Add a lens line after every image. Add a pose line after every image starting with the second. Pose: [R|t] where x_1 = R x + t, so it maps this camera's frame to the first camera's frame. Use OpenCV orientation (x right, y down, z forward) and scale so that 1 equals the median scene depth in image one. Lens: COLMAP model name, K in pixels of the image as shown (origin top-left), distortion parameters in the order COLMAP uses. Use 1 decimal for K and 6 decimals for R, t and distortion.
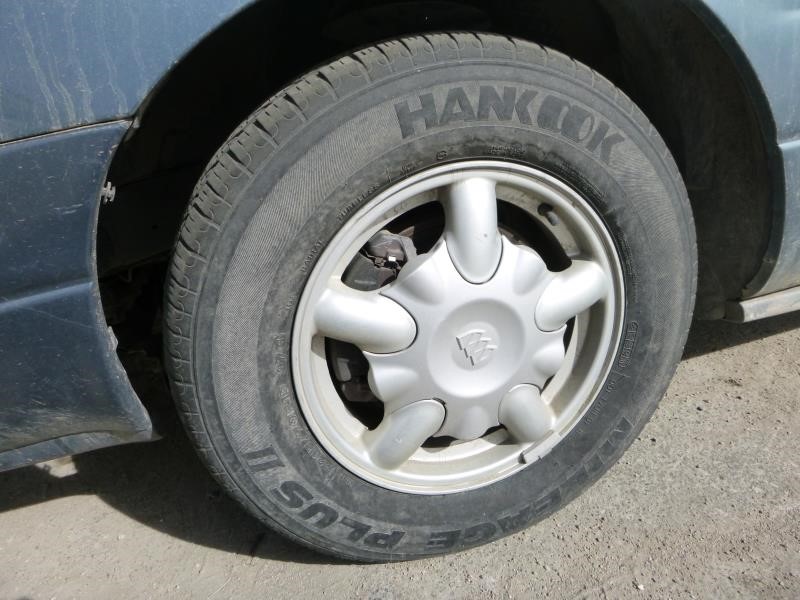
lens RADIAL K [[585.5, 0, 400.0], [0, 585.5, 300.0], [0, 0, 1]] dist [-0.030478, -0.003124]
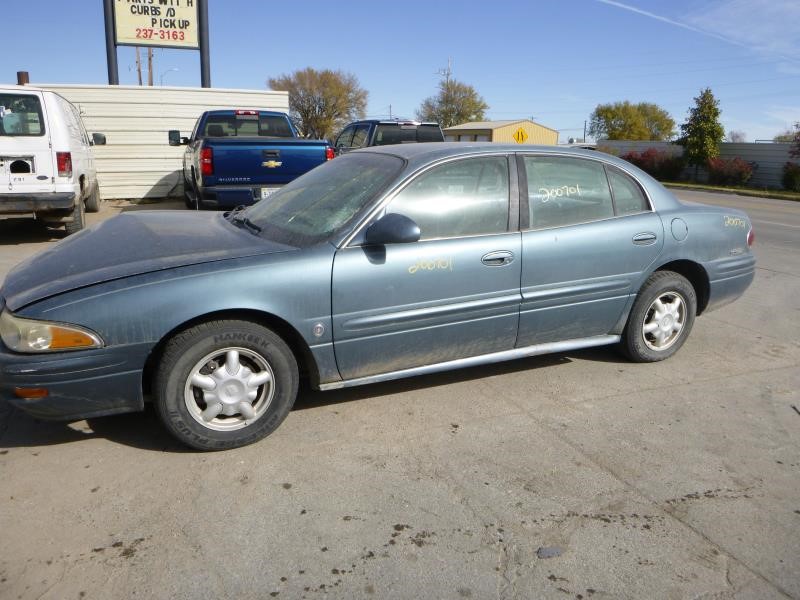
lens RADIAL K [[585.5, 0, 400.0], [0, 585.5, 300.0], [0, 0, 1]] dist [-0.030478, -0.003124]
pose [[0.978899, 0.090594, 0.183167, 0.473331], [-0.065574, 0.988214, -0.138324, -0.058236], [-0.193540, 0.123394, 0.973302, -3.228773]]
